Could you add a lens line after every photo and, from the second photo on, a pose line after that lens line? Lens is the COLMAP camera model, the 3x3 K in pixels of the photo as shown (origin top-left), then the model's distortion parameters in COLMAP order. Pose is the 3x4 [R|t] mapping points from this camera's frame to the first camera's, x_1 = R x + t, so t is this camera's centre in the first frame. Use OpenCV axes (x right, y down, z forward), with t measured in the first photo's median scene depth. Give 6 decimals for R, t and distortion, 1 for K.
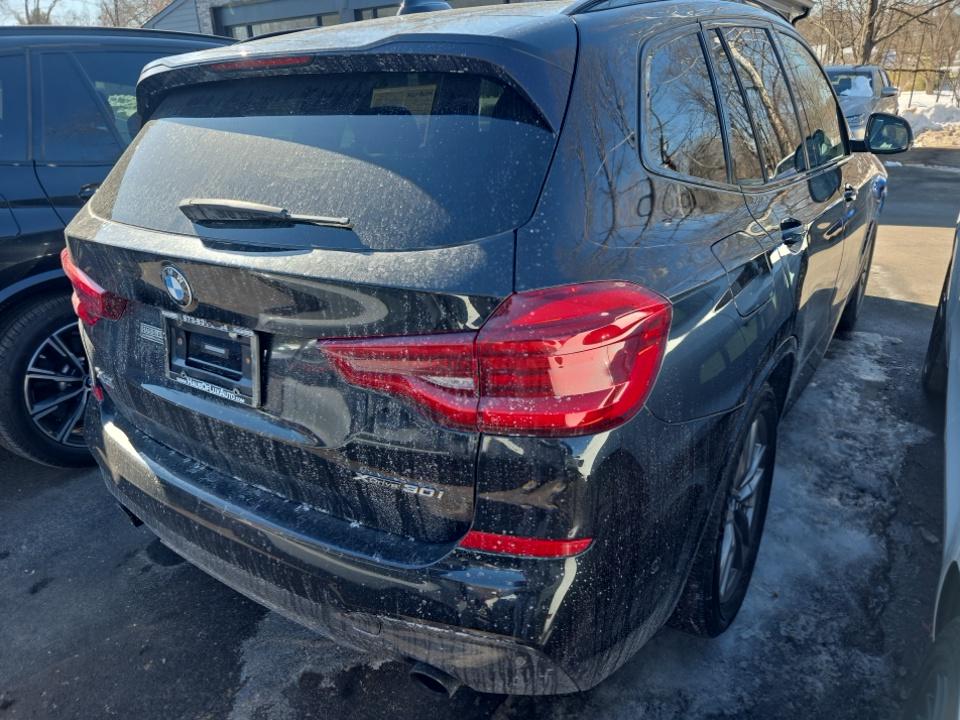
lens RADIAL K [[666.6, 0, 480.0], [0, 666.6, 360.0], [0, 0, 1]] dist [0.003316, -0.002862]
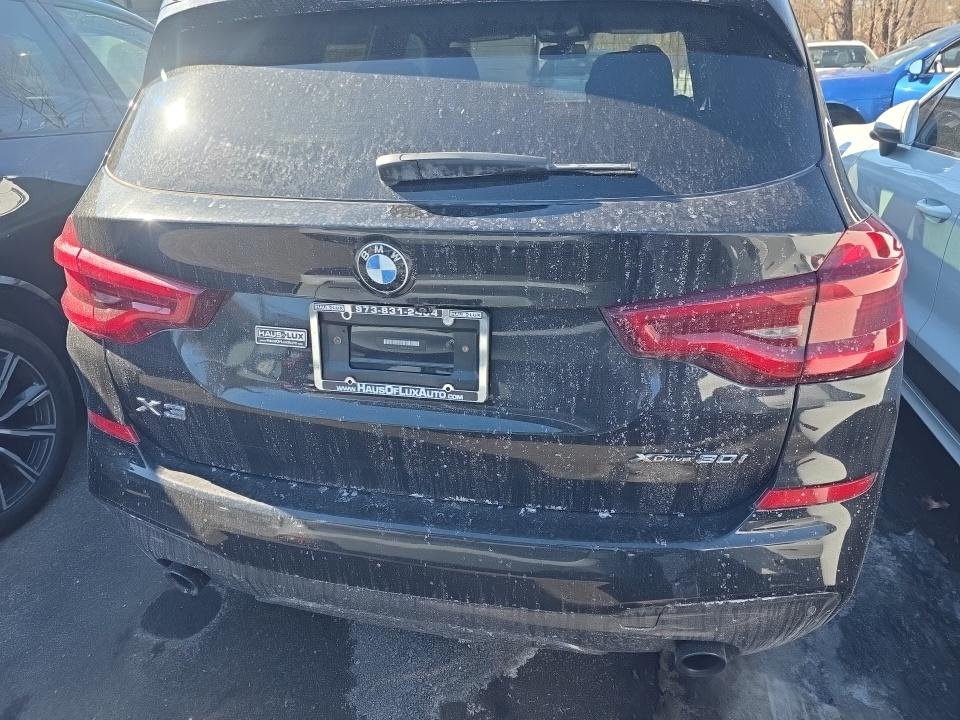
lens RADIAL K [[666.6, 0, 480.0], [0, 666.6, 360.0], [0, 0, 1]] dist [0.003316, -0.002862]
pose [[0.942325, -0.137510, 0.305148, -0.625040], [0.131209, 0.990500, 0.041168, -0.018437], [-0.307910, 0.001244, 0.951415, 0.211237]]
